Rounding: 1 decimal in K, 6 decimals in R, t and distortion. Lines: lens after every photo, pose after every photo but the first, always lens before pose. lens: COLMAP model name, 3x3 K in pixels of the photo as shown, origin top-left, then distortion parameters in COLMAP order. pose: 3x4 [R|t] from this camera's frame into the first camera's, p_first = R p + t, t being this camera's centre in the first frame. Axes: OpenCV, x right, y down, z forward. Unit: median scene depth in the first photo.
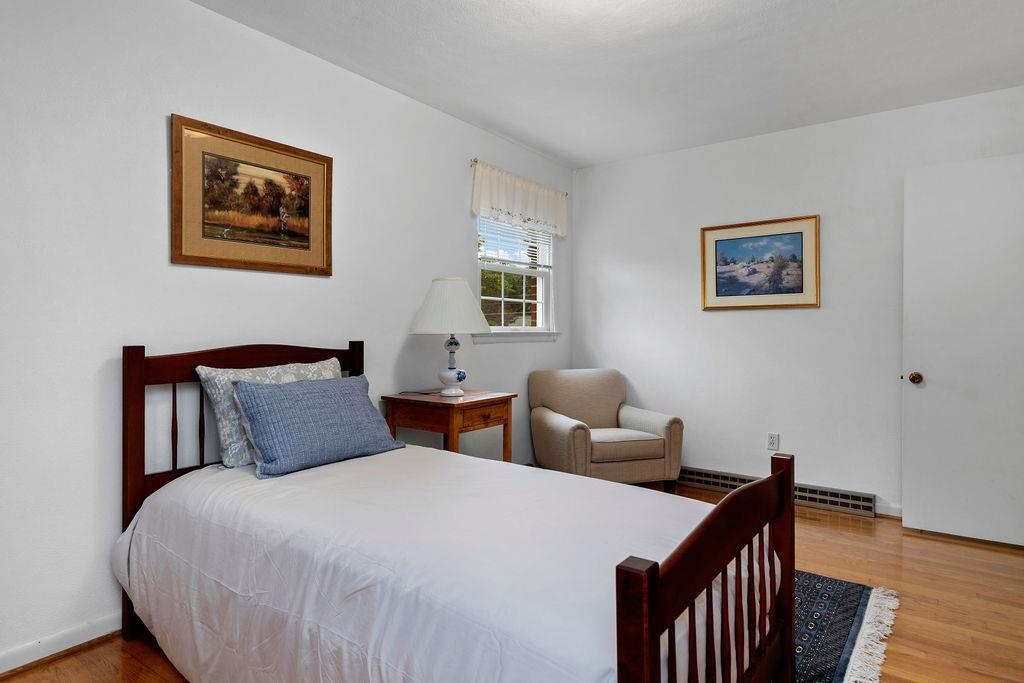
lens RADIAL K [[583.2, 0, 512.6], [0, 583.2, 336.4], [0, 0, 1]] dist [0.003807, 0.000356]
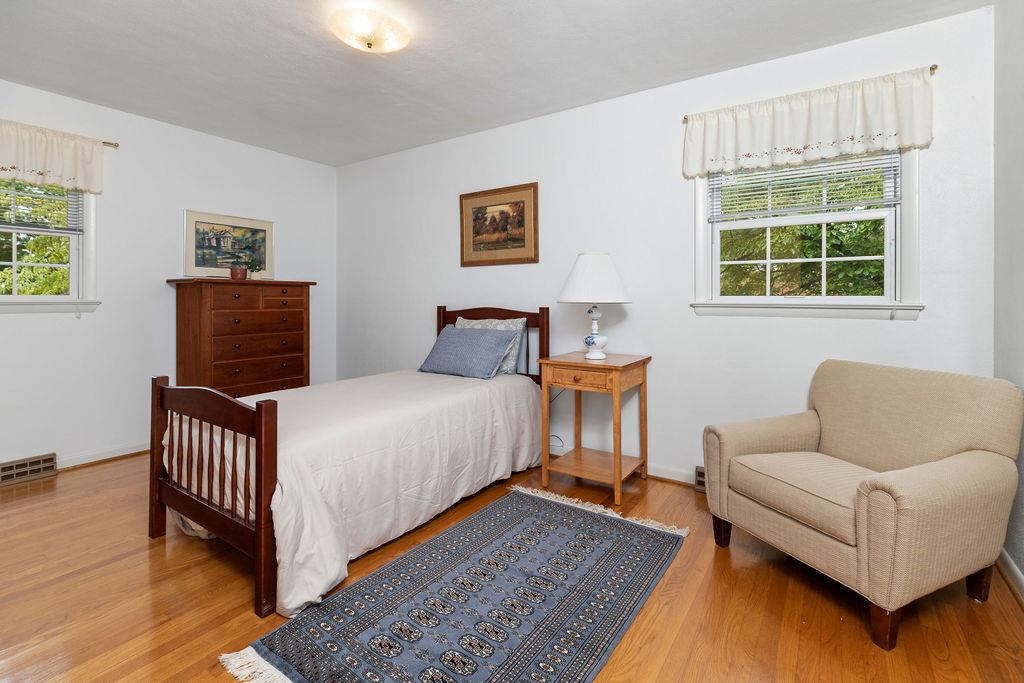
lens RADIAL K [[468.4, 0, 520.9], [0, 468.4, 298.5], [0, 0, 1]] dist [0.003978, 0.000435]
pose [[0.049948, -0.001856, -0.998750, 0.923915], [-0.016564, 0.999859, -0.002687, -0.009677], [0.998614, 0.016677, 0.049910, 0.964874]]
